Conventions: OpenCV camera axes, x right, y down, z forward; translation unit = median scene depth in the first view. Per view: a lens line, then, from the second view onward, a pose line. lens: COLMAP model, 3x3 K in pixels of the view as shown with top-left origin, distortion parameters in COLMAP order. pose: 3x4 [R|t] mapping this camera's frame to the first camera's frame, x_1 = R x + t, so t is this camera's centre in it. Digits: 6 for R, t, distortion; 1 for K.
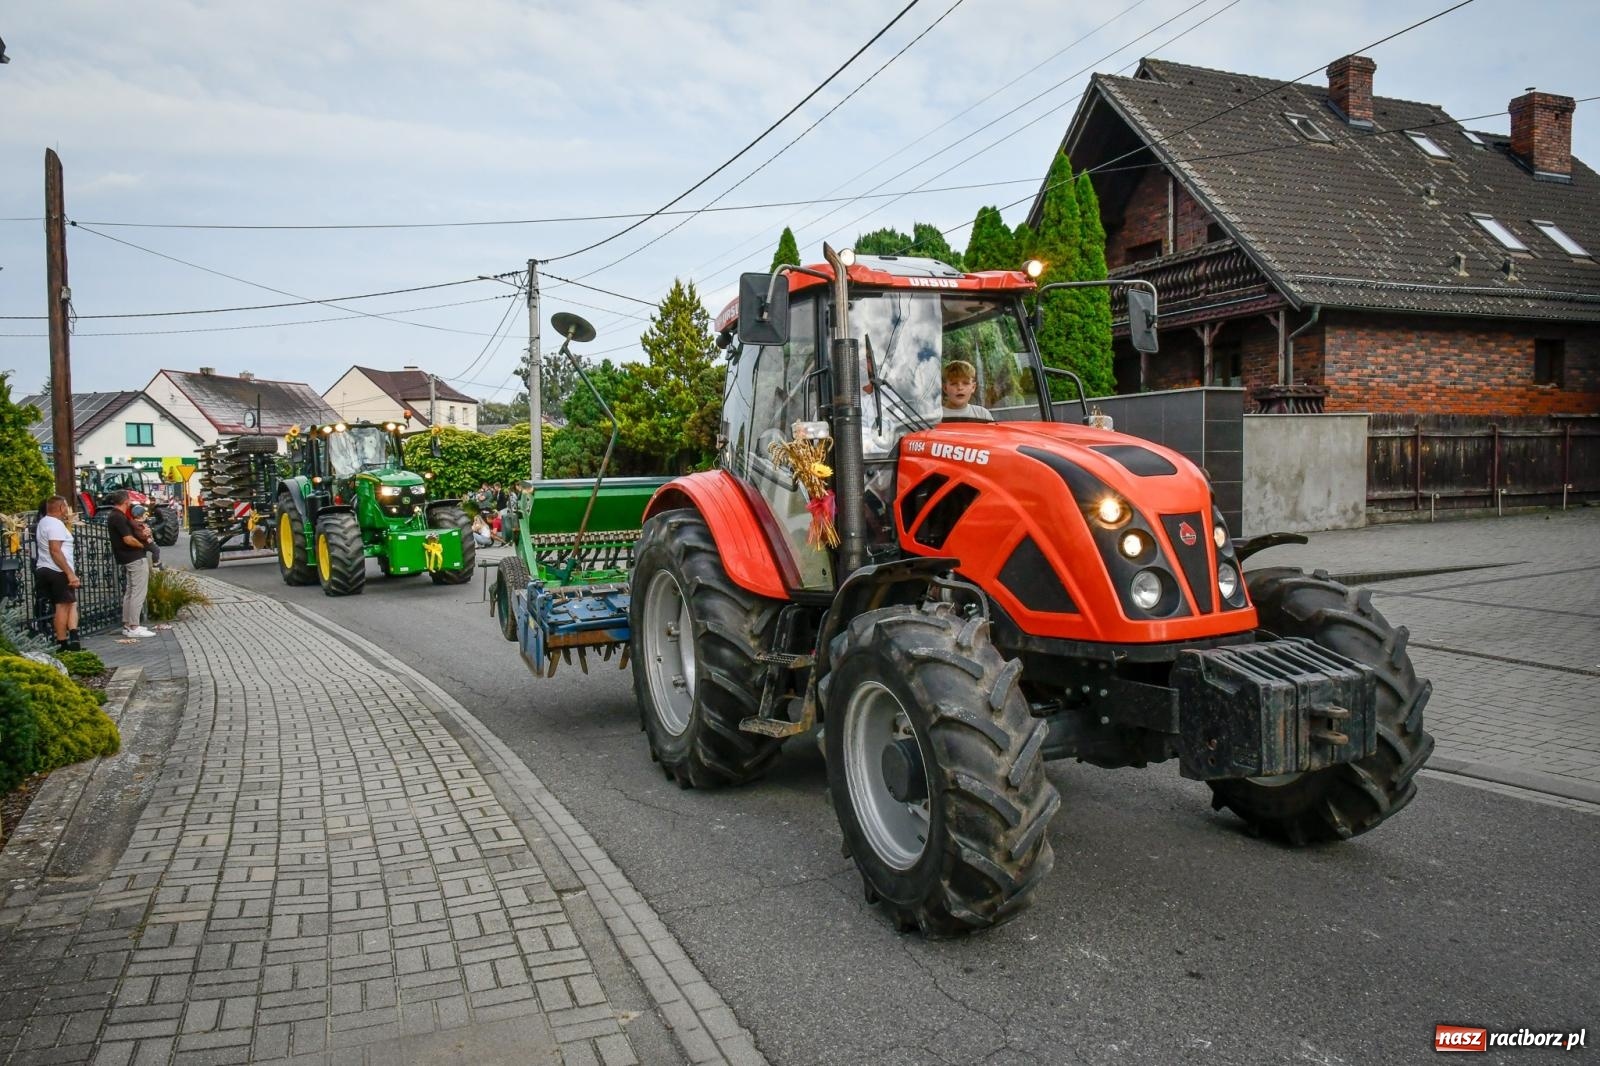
lens RADIAL K [[1111.6, 0, 795.6], [0, 1111.6, 530.6], [0, 0, 1]] dist [-0.022469, 0.001375]
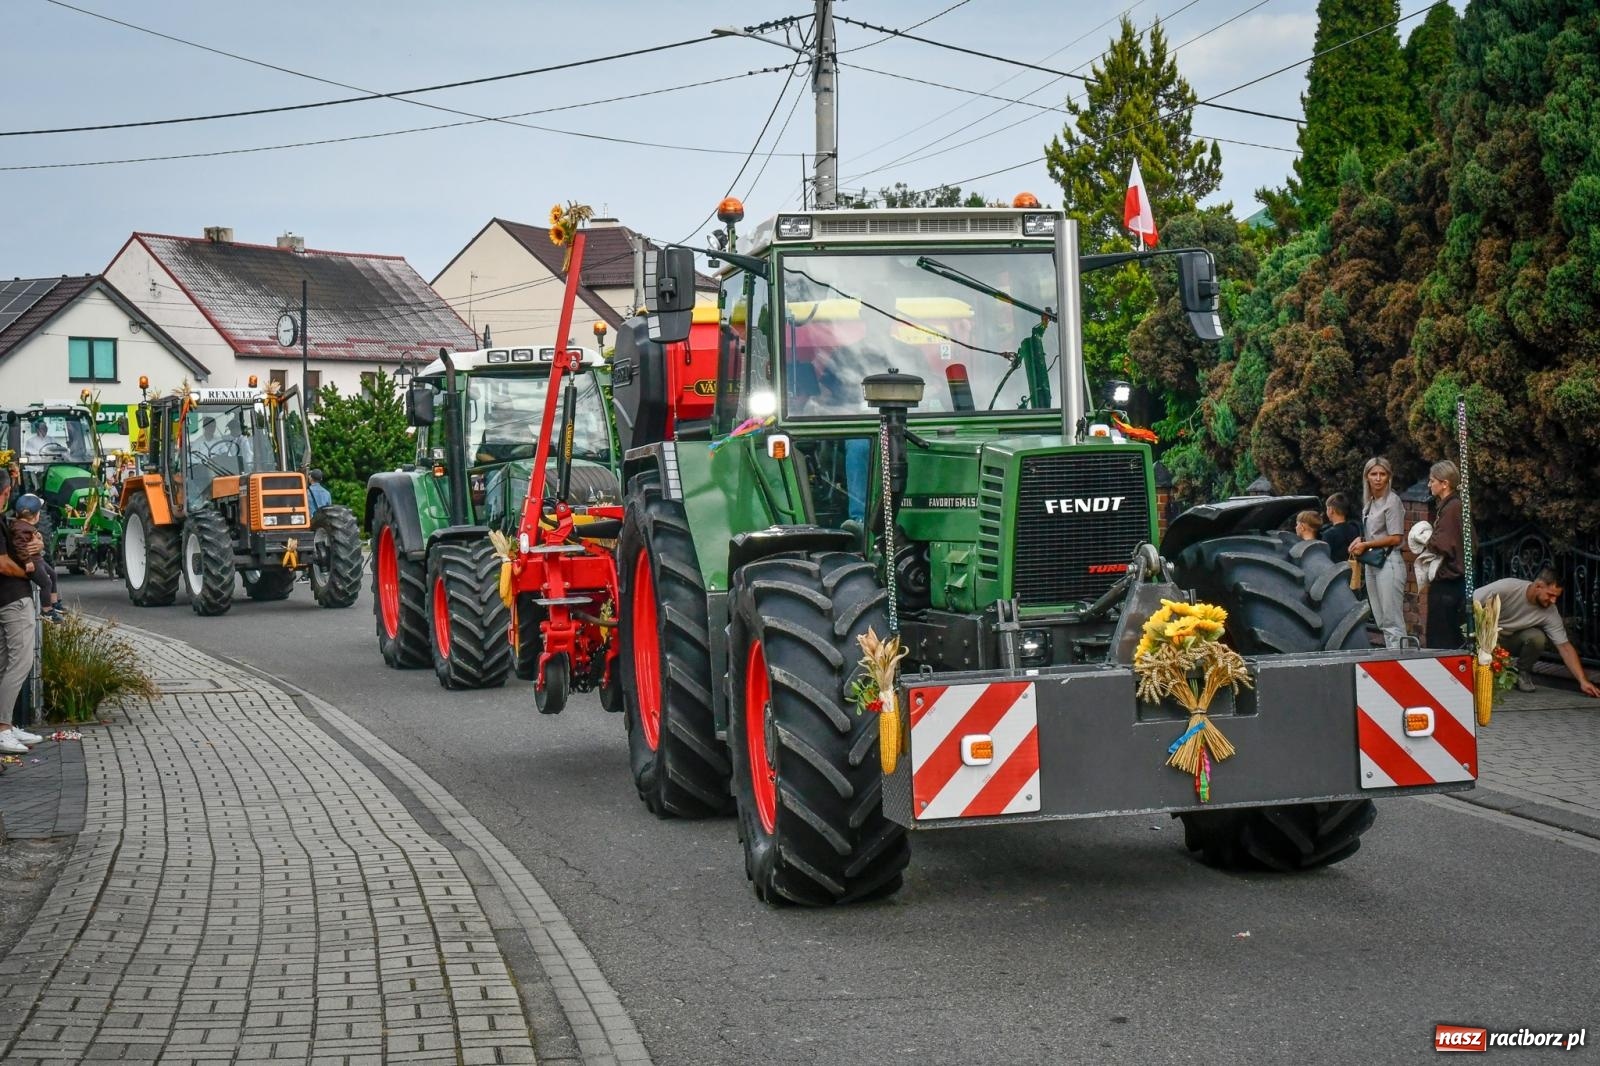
lens RADIAL K [[2417.7, 0, 773.2], [0, 2417.7, 531.3], [0, 0, 1]] dist [-0.002622, 0.058290]
pose [[0.964373, 0.015532, -0.264090, 0.020111], [-0.019319, 0.999744, -0.011750, -0.000498], [0.263840, 0.016433, 0.964427, -0.001087]]
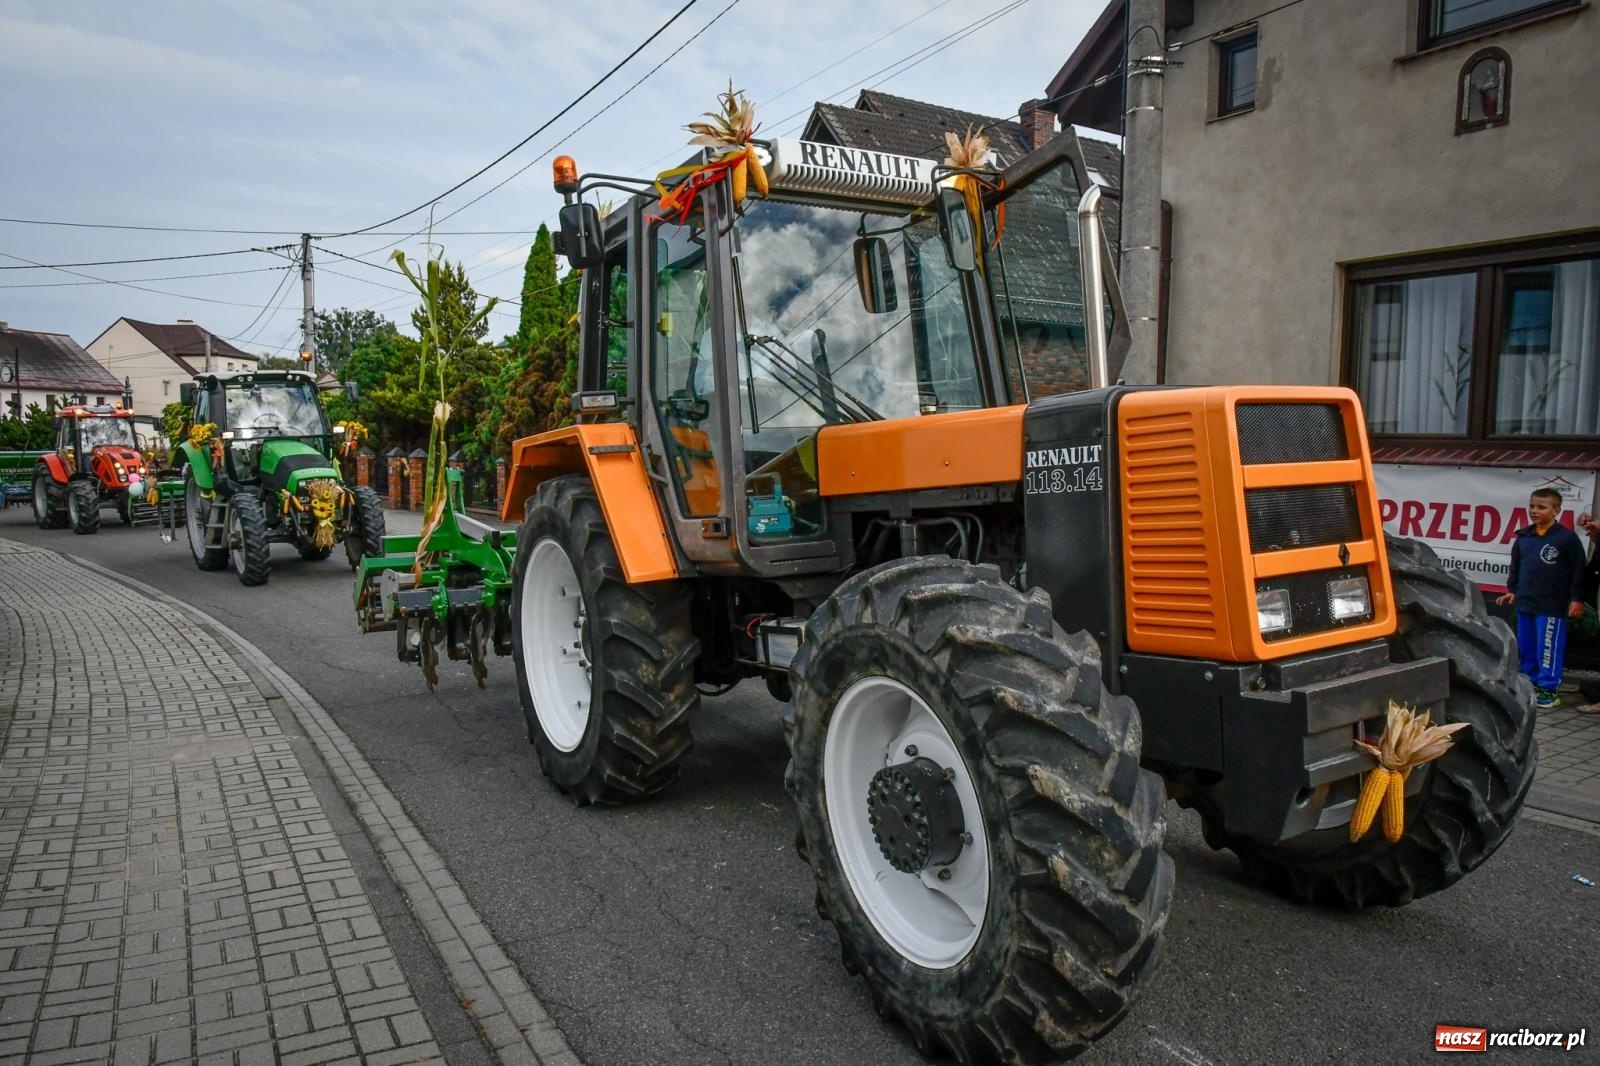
lens RADIAL K [[1111.6, 0, 795.6], [0, 1111.6, 530.6], [0, 0, 1]] dist [-0.022469, 0.001375]
pose [[0.985462, 0.007690, 0.169720, 0.047501], [-0.012857, 0.999486, 0.029366, 0.000018], [-0.169407, -0.031121, 0.985055, -0.130042]]
